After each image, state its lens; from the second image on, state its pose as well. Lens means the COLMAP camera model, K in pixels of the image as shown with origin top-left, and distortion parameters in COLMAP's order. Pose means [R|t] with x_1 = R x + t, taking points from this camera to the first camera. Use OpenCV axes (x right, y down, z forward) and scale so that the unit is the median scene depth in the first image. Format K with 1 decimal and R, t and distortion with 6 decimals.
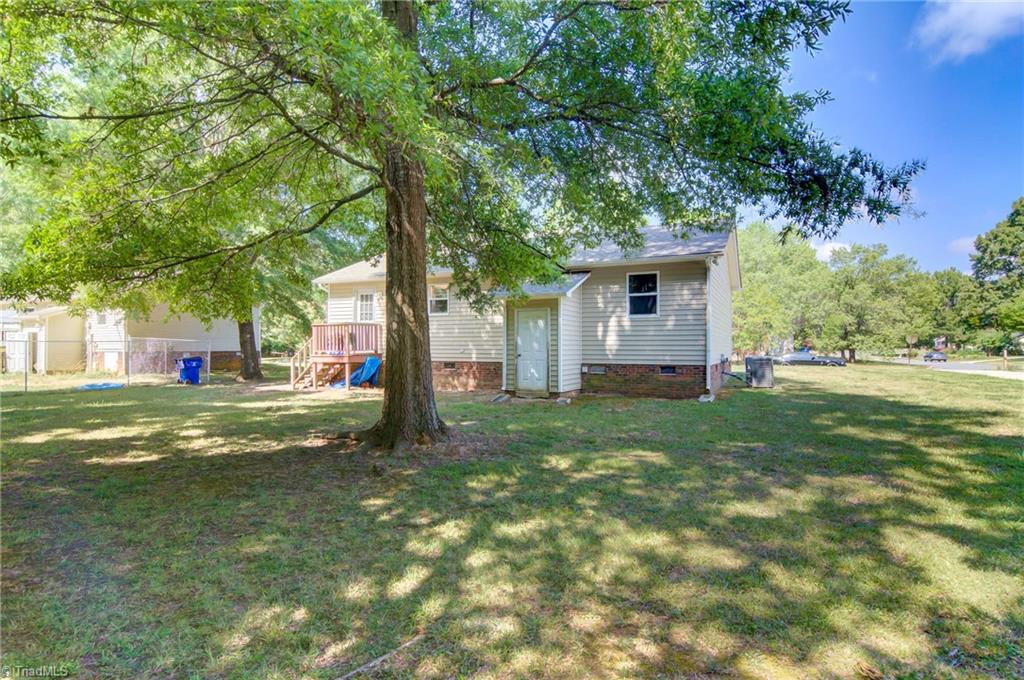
lens RADIAL K [[546.3, 0, 511.8], [0, 546.3, 348.4], [0, 0, 1]] dist [-0.001903, -0.001506]
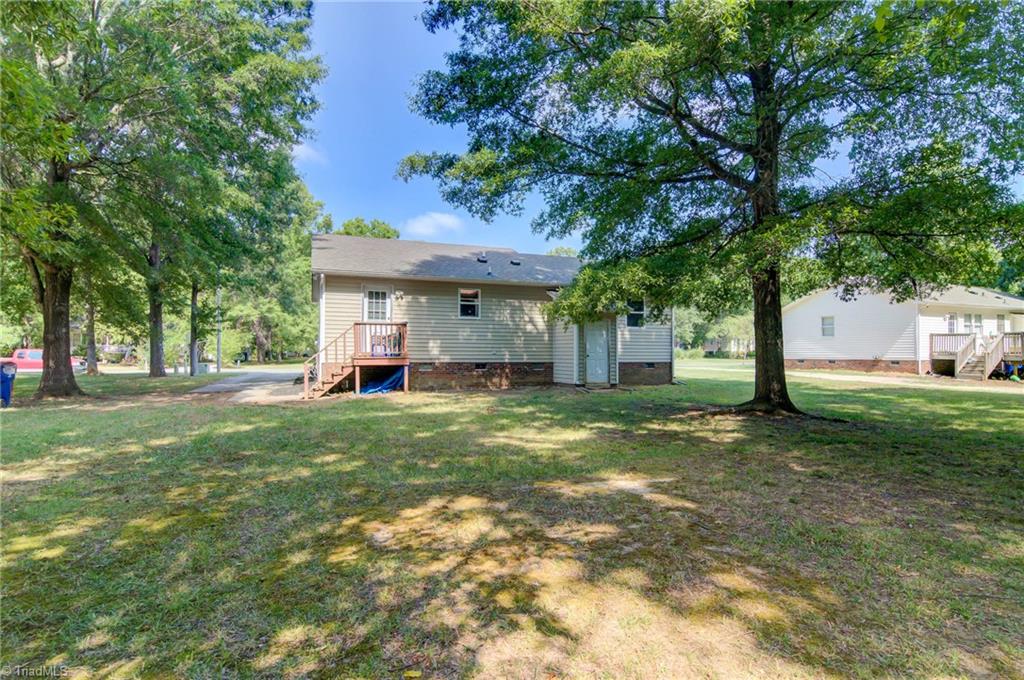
lens RADIAL K [[546.3, 0, 511.8], [0, 546.3, 348.4], [0, 0, 1]] dist [-0.001903, -0.001506]
pose [[0.689385, 0.004674, 0.724380, -0.860313], [-0.003759, 0.999989, -0.002876, -0.000662], [-0.724385, -0.000740, 0.689395, 0.216750]]
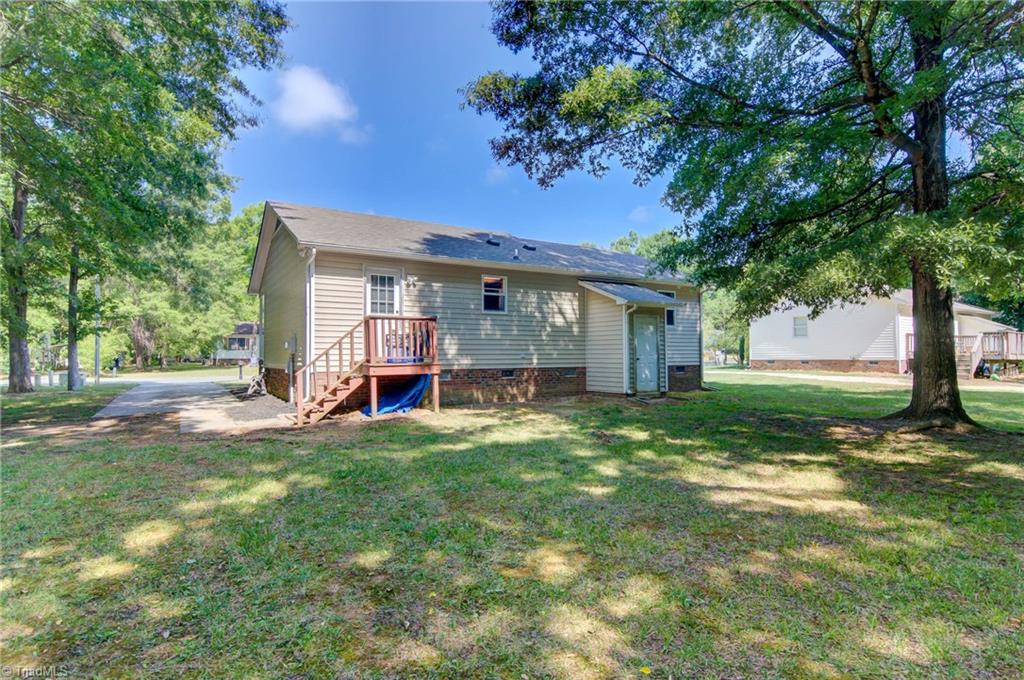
lens RADIAL K [[546.3, 0, 511.8], [0, 546.3, 348.4], [0, 0, 1]] dist [-0.001903, -0.001506]
pose [[0.534393, 0.003839, 0.845227, -0.844223], [0.002938, 0.999975, -0.006400, -0.001899], [-0.845231, 0.005904, 0.534369, 0.542256]]
